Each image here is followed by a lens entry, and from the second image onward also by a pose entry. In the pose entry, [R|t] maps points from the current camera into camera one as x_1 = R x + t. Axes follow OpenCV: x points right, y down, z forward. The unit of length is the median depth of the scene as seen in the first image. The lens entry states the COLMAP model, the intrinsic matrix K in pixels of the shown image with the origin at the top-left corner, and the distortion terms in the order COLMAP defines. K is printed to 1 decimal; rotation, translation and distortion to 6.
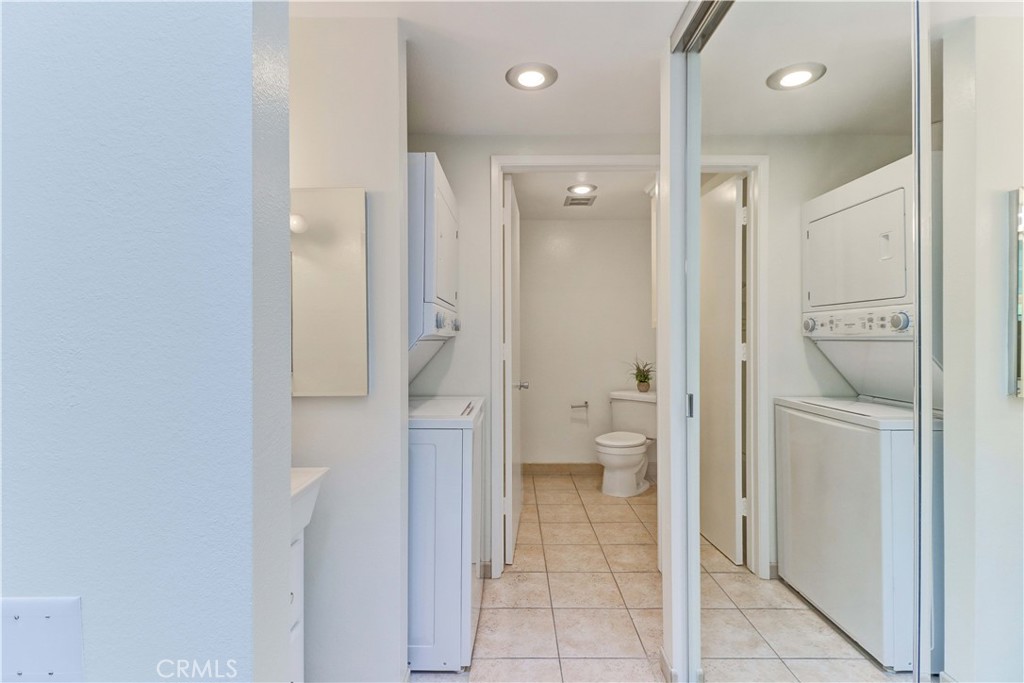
lens RADIAL K [[472.6, 0, 513.6], [0, 472.6, 333.8], [0, 0, 1]] dist [0.015400, -0.013337]
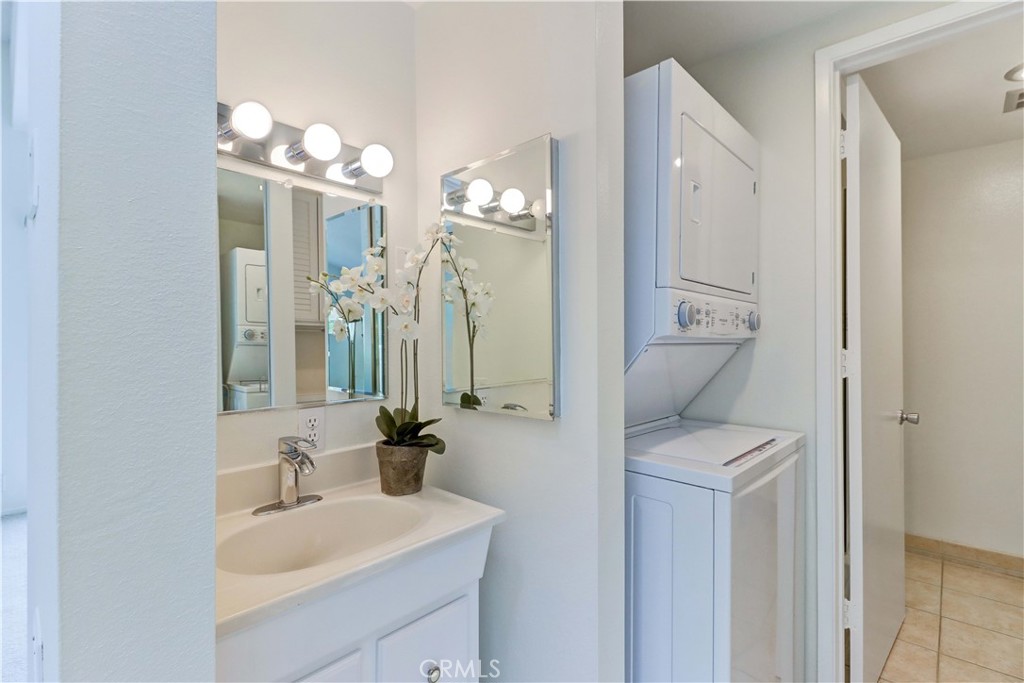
lens RADIAL K [[472.6, 0, 513.6], [0, 472.6, 333.8], [0, 0, 1]] dist [0.015400, -0.013337]
pose [[0.735730, -0.005837, -0.677250, 0.059313], [0.003069, 0.999981, -0.005285, 0.000856], [0.677268, 0.001810, 0.735734, 0.186974]]
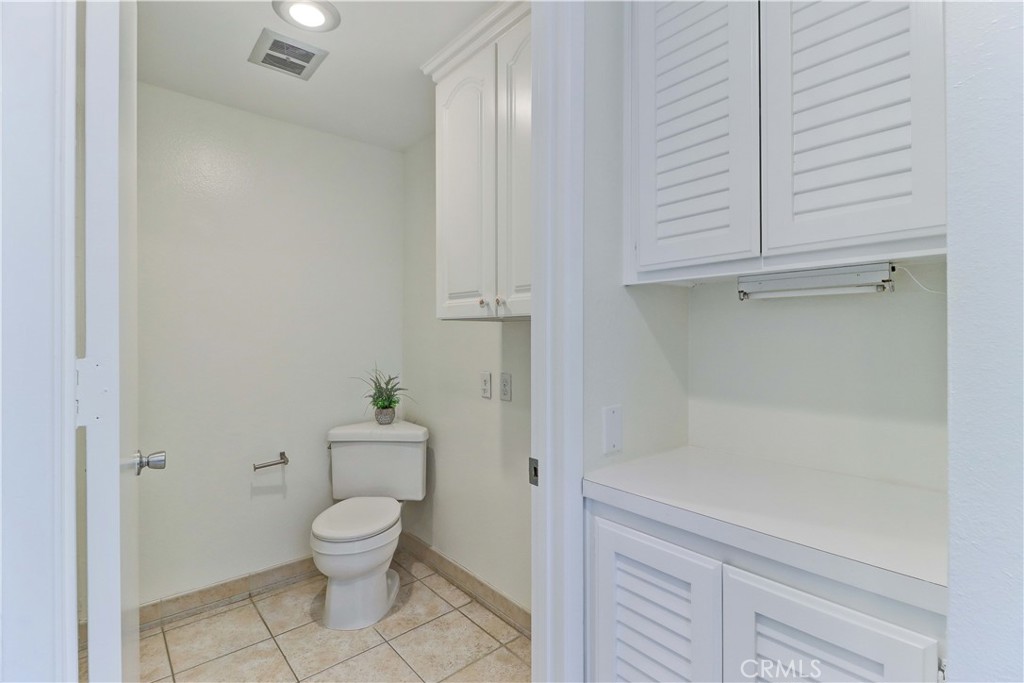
lens RADIAL K [[486.1, 0, 510.8], [0, 486.1, 333.1], [0, 0, 1]] dist [0.002018, -0.006921]
pose [[0.762965, 0.003519, 0.646430, -0.009514], [-0.005176, 0.999986, 0.000666, 0.004643], [-0.646419, -0.003854, 0.762973, 0.494756]]
